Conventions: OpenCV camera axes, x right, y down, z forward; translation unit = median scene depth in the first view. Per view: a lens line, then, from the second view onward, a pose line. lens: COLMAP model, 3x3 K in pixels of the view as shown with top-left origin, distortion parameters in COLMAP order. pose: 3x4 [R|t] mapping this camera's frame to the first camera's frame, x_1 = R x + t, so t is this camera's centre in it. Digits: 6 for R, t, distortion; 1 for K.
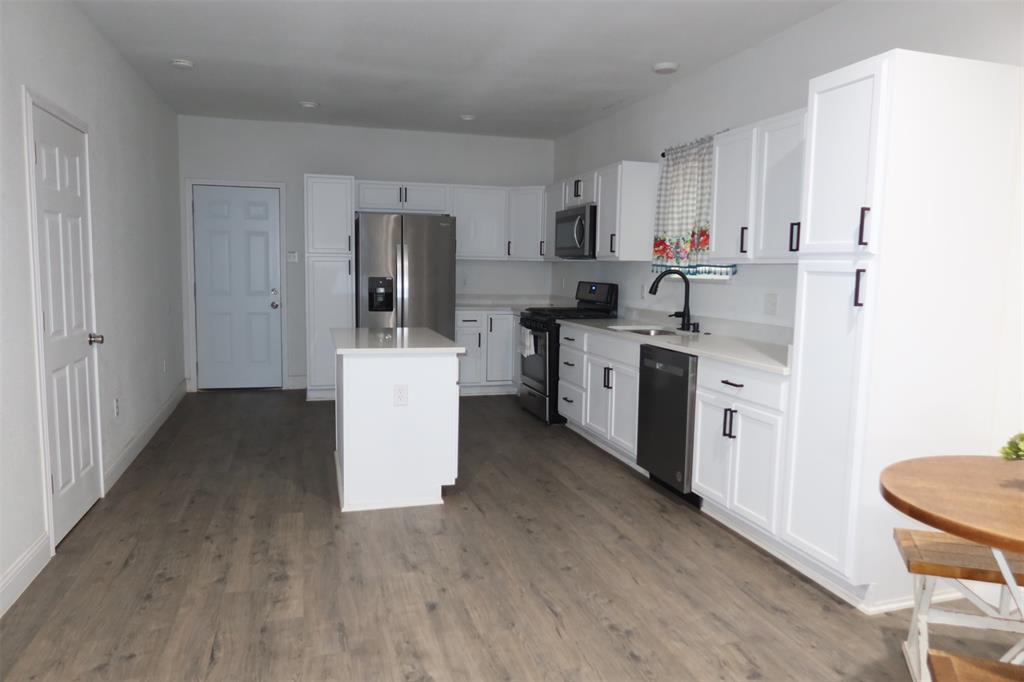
lens RADIAL K [[714.4, 0, 512.0], [0, 714.4, 341.0], [0, 0, 1]] dist [-0.003196, 0.002927]
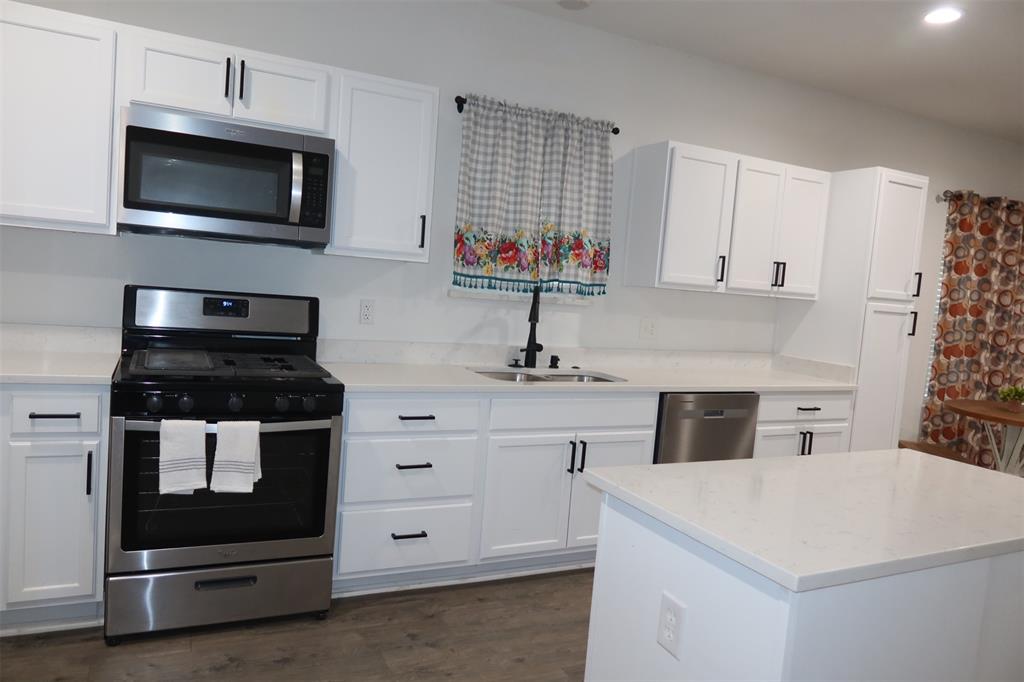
lens RADIAL K [[714.4, 0, 512.0], [0, 714.4, 341.0], [0, 0, 1]] dist [-0.003196, 0.002927]
pose [[-0.187162, -0.108342, 0.976336, -0.683431], [0.029983, 0.992806, 0.115917, -0.189436], [-0.981871, 0.050969, -0.182567, 1.677478]]
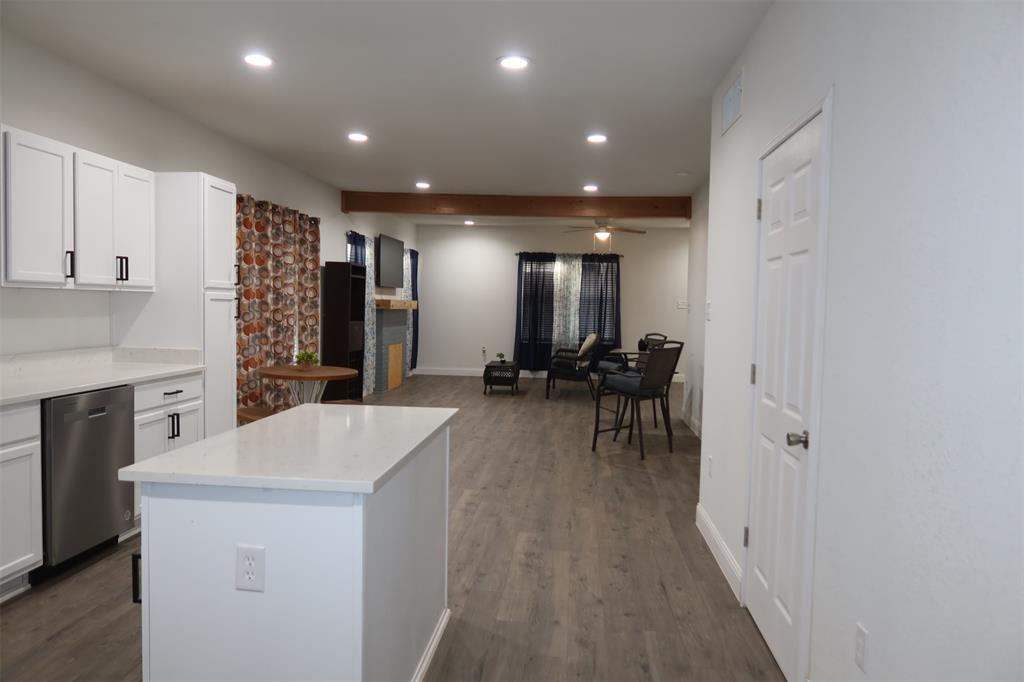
lens RADIAL K [[714.4, 0, 512.0], [0, 714.4, 341.0], [0, 0, 1]] dist [-0.003196, 0.002927]
pose [[-0.930276, -0.054499, 0.362790, -0.660690], [0.002827, 0.987810, 0.155641, -0.214095], [-0.366850, 0.145815, -0.918781, 1.911779]]
